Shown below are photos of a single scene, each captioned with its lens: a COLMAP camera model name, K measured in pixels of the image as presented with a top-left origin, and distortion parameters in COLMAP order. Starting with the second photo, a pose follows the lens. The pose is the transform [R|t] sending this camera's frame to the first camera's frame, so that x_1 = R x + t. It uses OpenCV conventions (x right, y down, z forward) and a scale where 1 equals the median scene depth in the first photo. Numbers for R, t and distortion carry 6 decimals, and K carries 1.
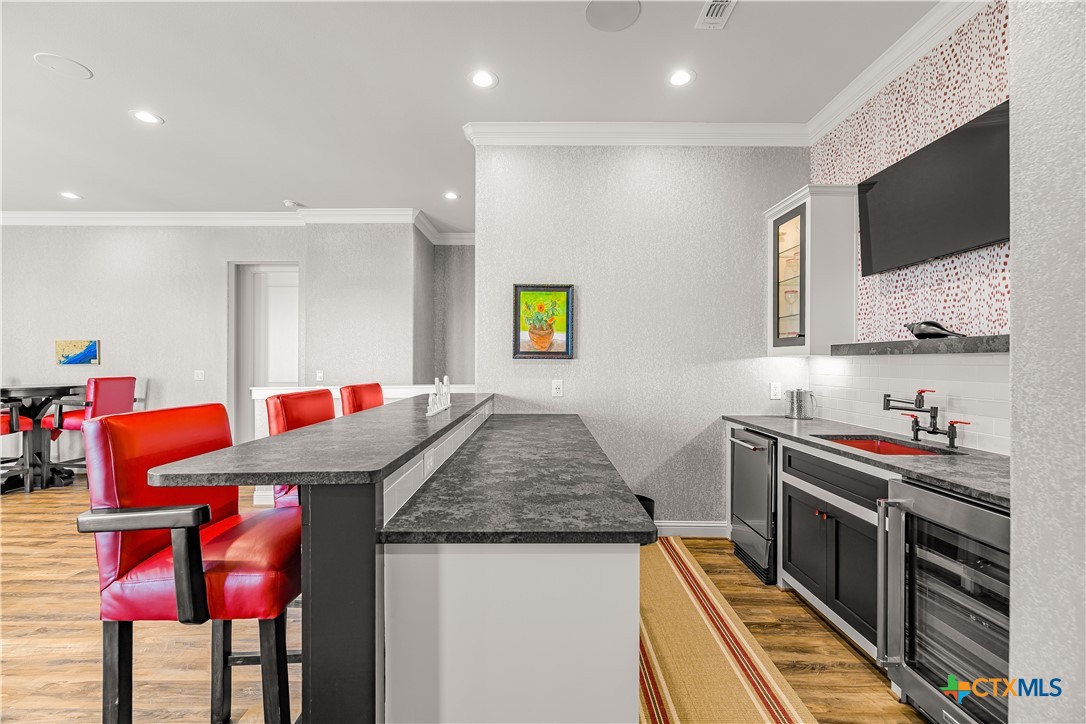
lens RADIAL K [[462.2, 0, 545.3], [0, 462.2, 362.9], [0, 0, 1]] dist [0.015060, -0.000685]
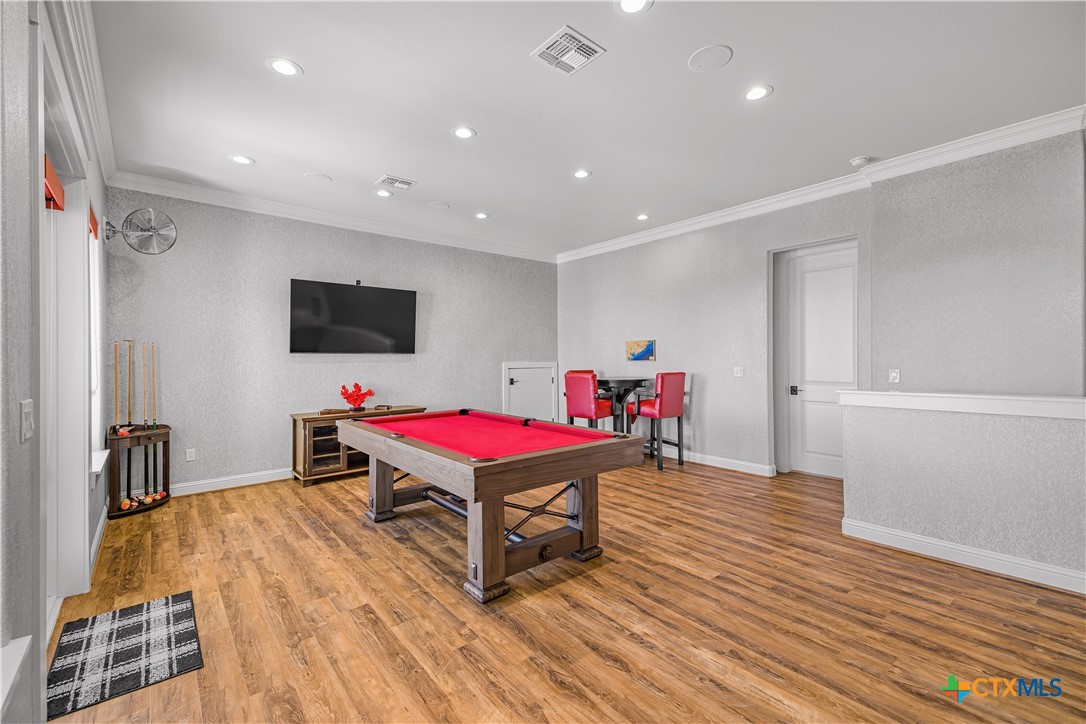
lens RADIAL K [[462.2, 0, 539.5], [0, 462.2, 358.6], [0, 0, 1]] dist [0.015060, -0.000685]
pose [[0.635091, -0.001379, -0.772436, -0.278192], [0.003577, 0.999993, 0.001156, -0.004736], [0.772429, -0.003497, 0.635091, 0.060247]]
